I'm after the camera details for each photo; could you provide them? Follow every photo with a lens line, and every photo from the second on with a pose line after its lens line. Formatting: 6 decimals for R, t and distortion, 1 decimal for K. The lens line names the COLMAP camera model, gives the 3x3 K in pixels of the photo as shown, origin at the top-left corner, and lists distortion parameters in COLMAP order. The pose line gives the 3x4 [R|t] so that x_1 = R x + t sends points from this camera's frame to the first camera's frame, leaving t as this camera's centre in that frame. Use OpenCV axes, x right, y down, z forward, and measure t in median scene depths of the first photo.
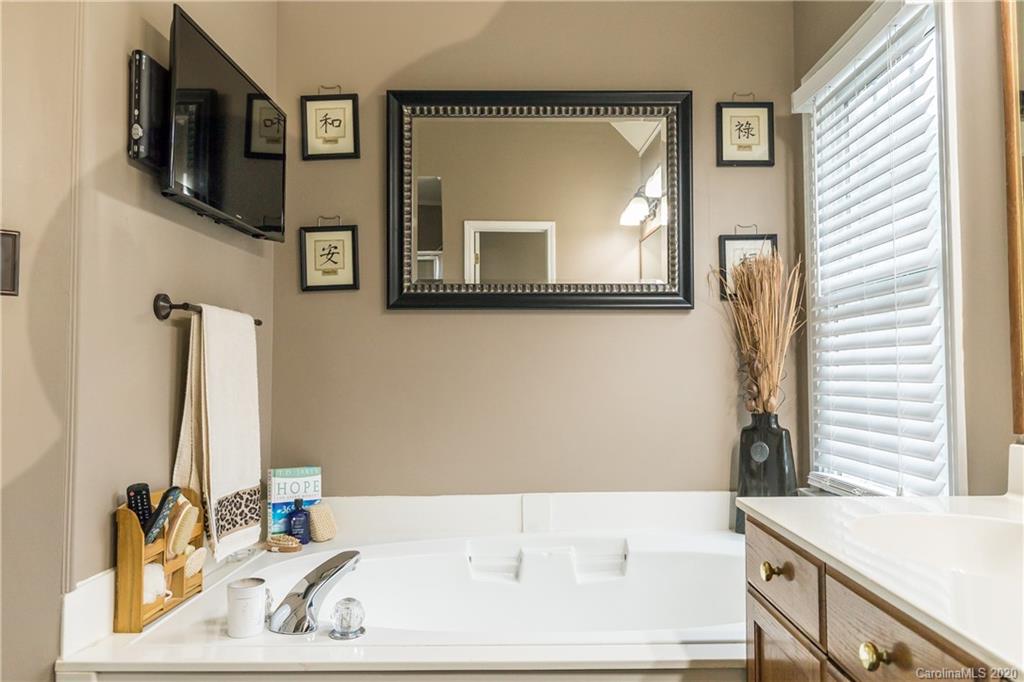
lens RADIAL K [[700.0, 0, 527.1], [0, 700.0, 349.5], [0, 0, 1]] dist [-0.001166, 0.000243]
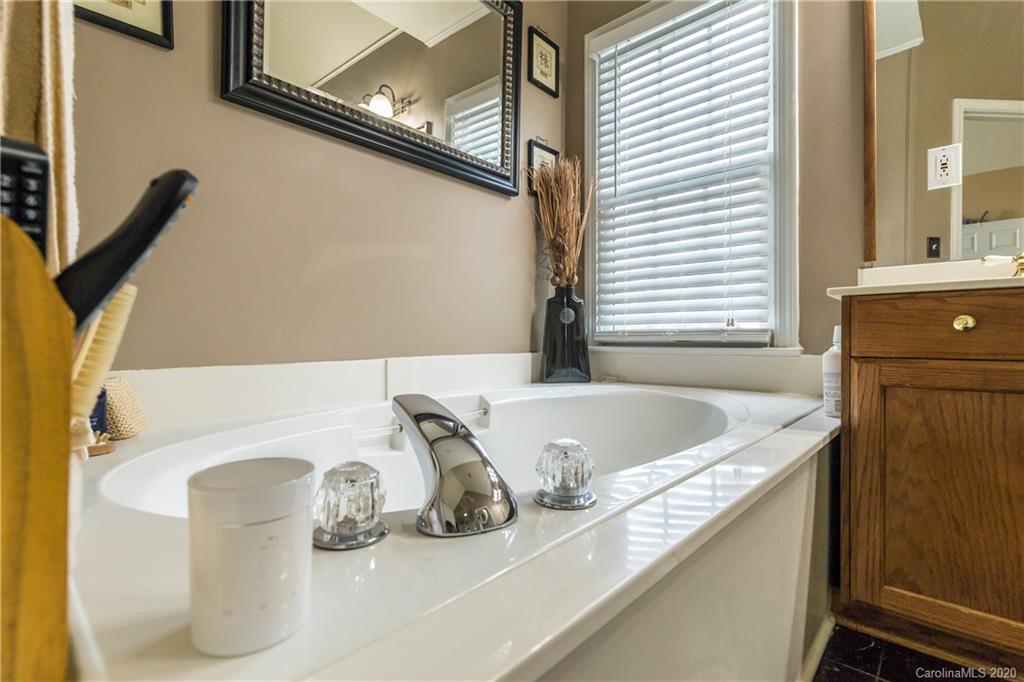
lens RADIAL K [[473.8, 0, 500.3], [0, 473.8, 337.8], [0, 0, 1]] dist [0.002723, -0.000176]
pose [[0.692865, 0.005683, 0.721045, -0.348661], [-0.030615, 0.999299, 0.021542, 0.162957], [-0.720417, -0.037000, 0.692554, 0.472615]]
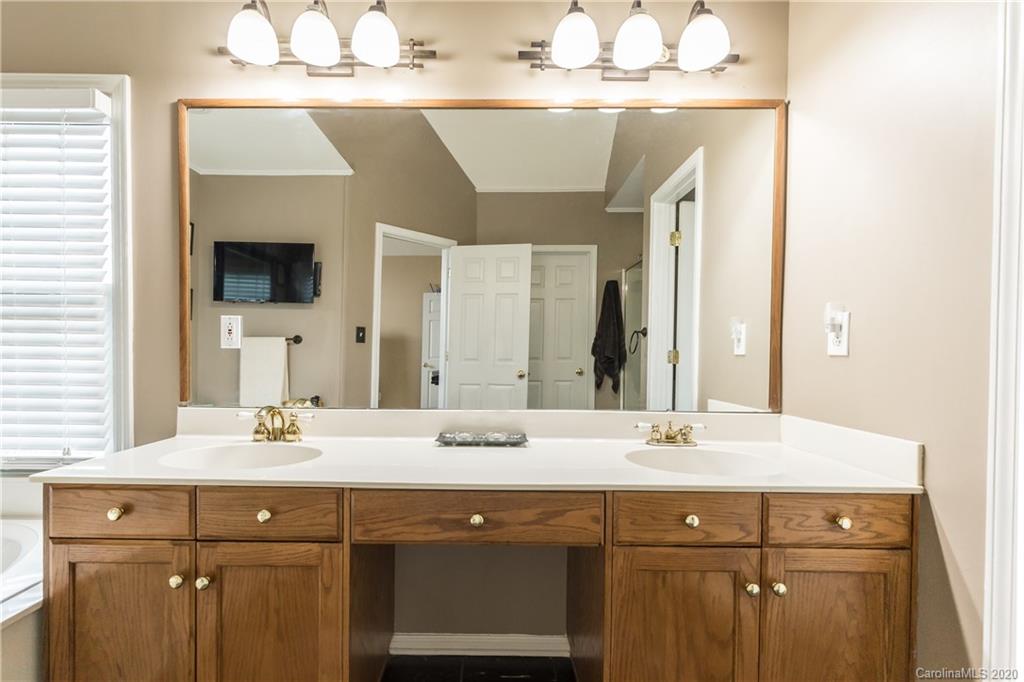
lens RADIAL K [[477.0, 0, 481.4], [0, 477.0, 363.3], [0, 0, 1]] dist [0.006583, -0.000568]
pose [[0.012755, -0.017343, 0.999768, -0.291167], [-0.048936, 0.998641, 0.017948, -0.021034], [-0.998720, -0.049153, 0.011889, 0.118918]]
